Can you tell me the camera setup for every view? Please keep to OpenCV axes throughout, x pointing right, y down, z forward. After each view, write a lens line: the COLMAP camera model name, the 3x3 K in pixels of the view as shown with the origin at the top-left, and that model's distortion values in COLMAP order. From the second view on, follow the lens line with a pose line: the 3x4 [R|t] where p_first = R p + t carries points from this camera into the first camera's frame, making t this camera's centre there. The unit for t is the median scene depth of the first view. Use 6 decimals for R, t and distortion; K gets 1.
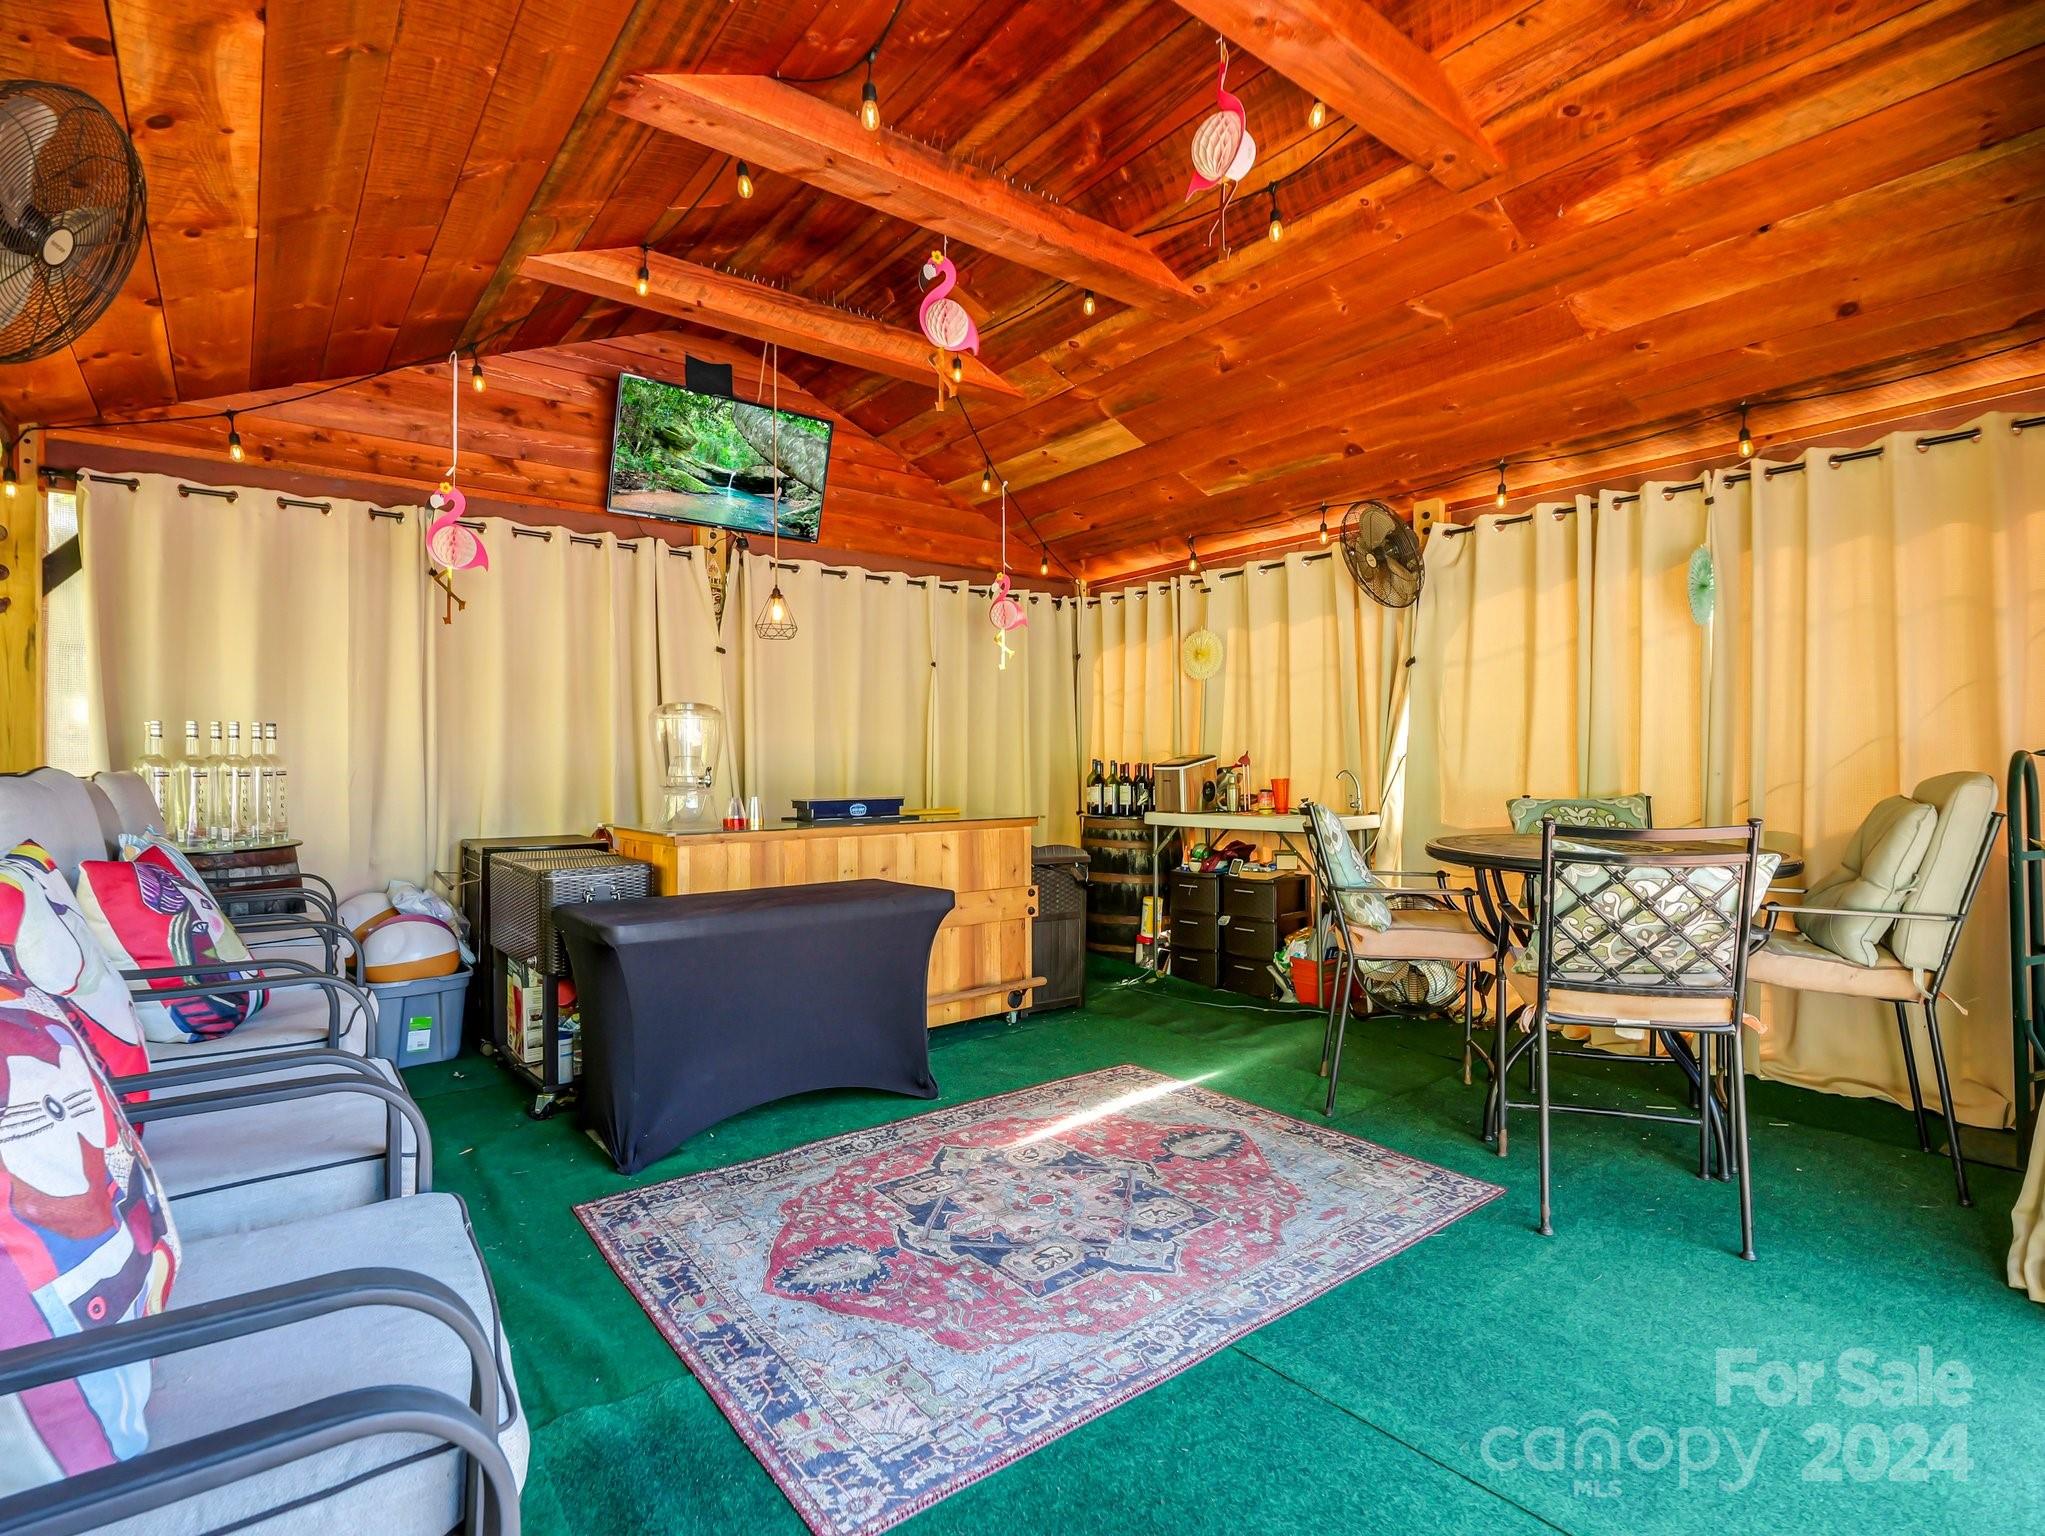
lens RADIAL K [[998.0, 0, 1002.3], [0, 998.0, 766.3], [0, 0, 1]] dist [-0.013374, -0.000953]
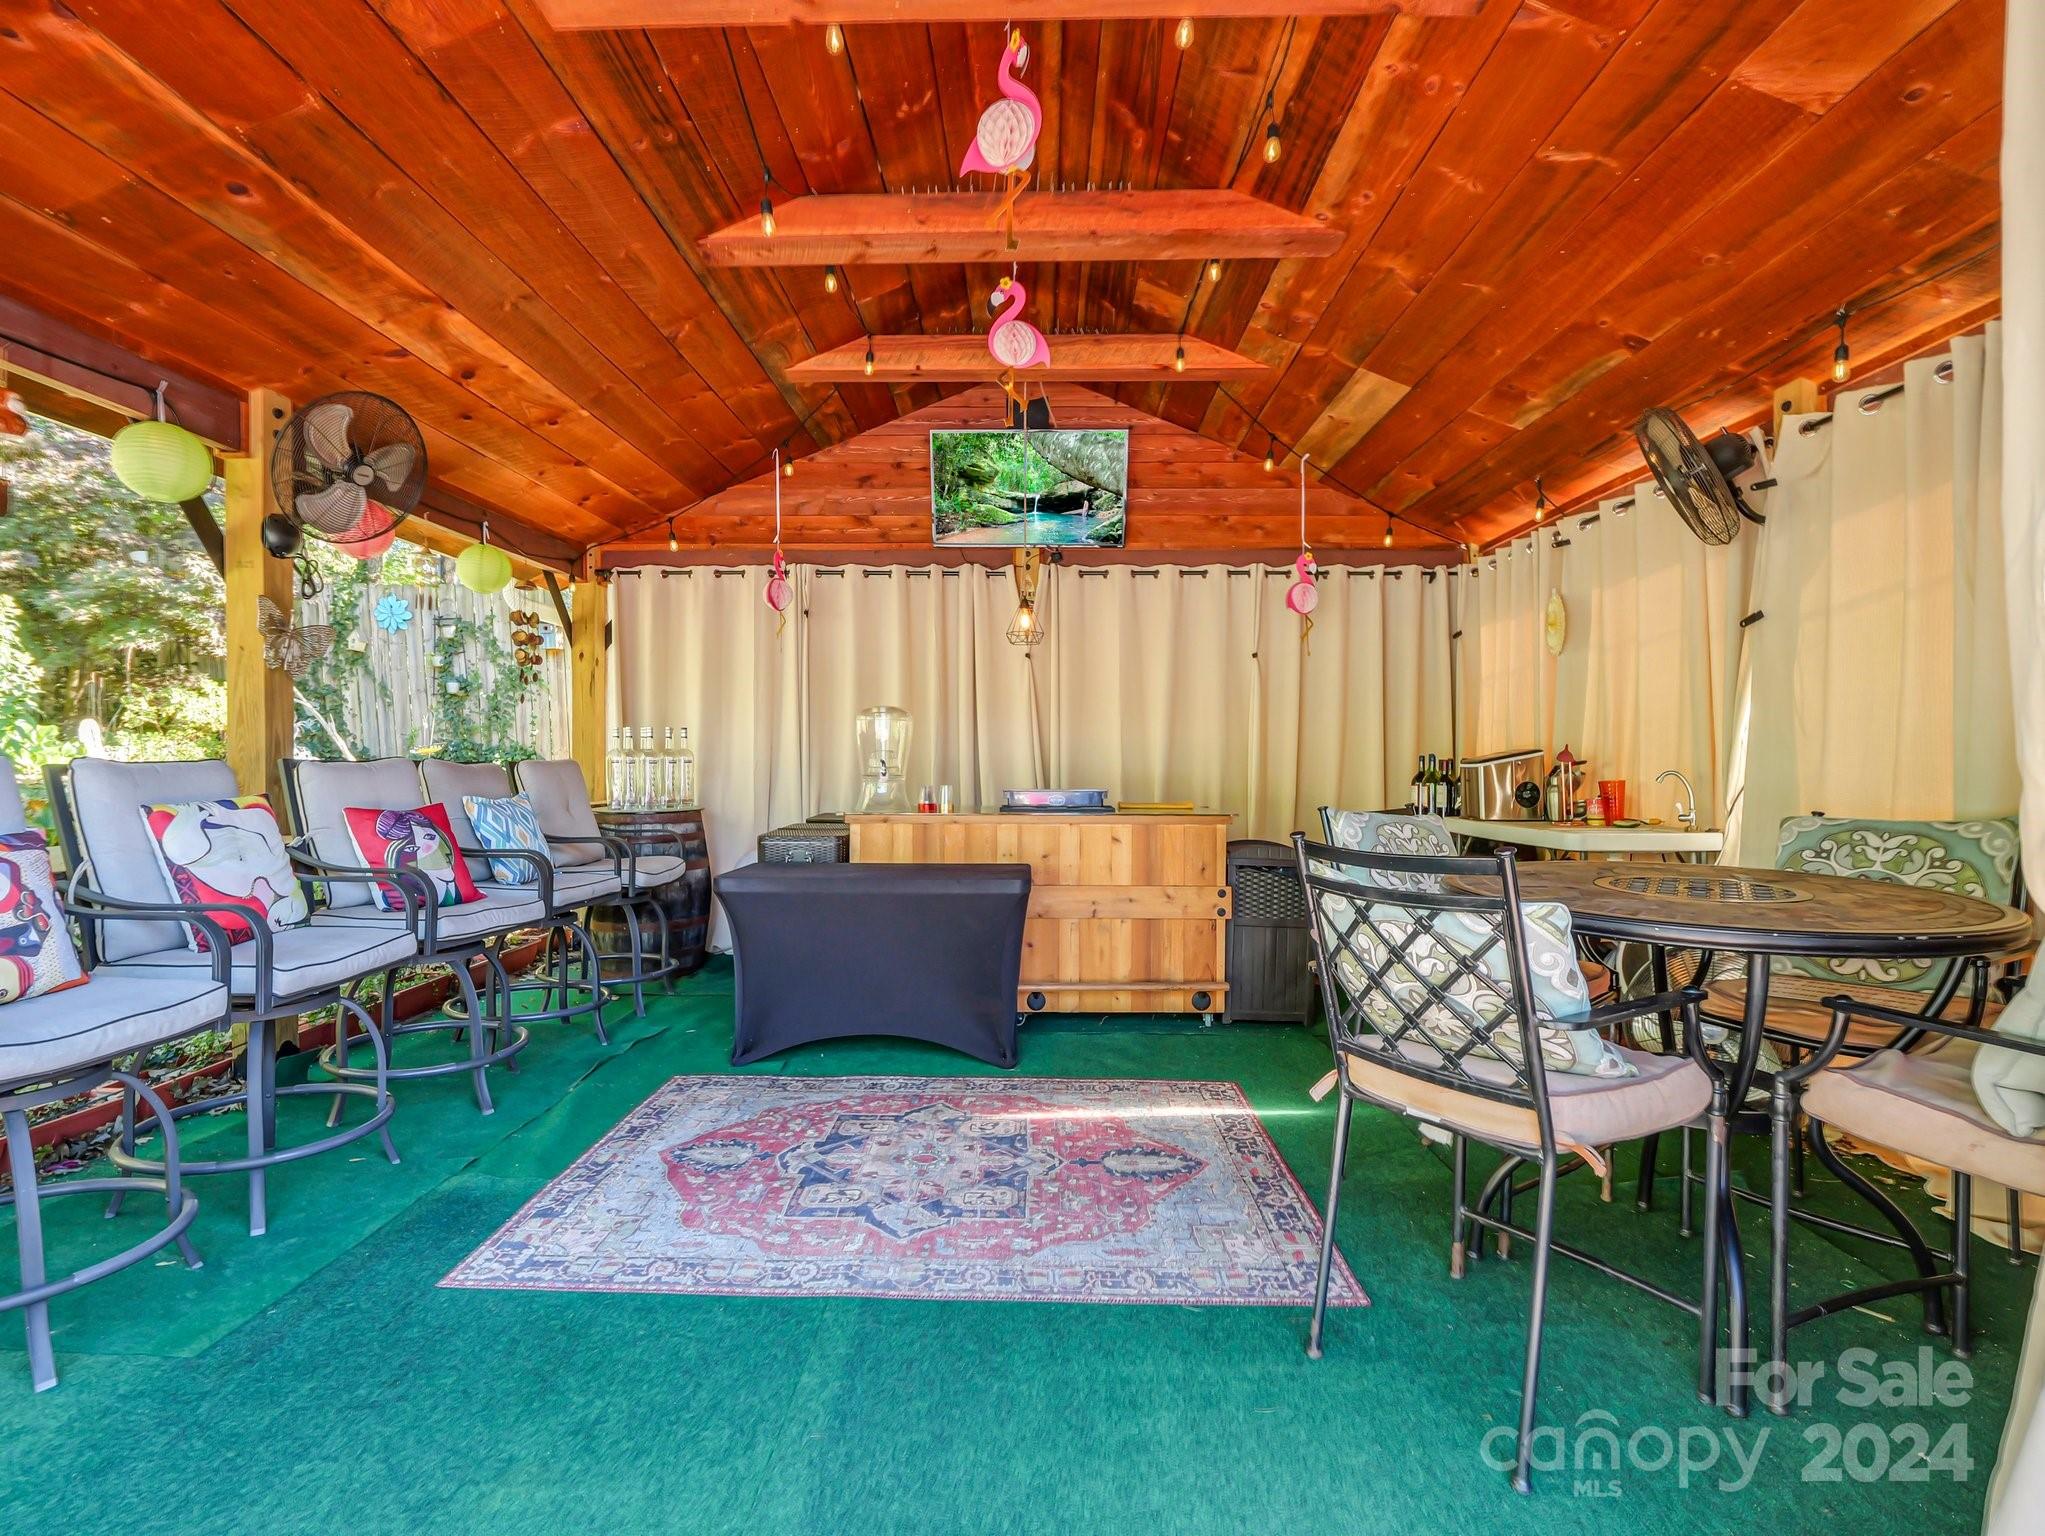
lens RADIAL K [[998.0, 0, 1003.1], [0, 998.0, 769.2], [0, 0, 1]] dist [-0.013374, -0.000953]
pose [[0.775513, 0.014364, -0.631168, 0.549140], [-0.007156, 0.999877, 0.013962, -0.005212], [0.631291, -0.006311, 0.775520, 0.146924]]
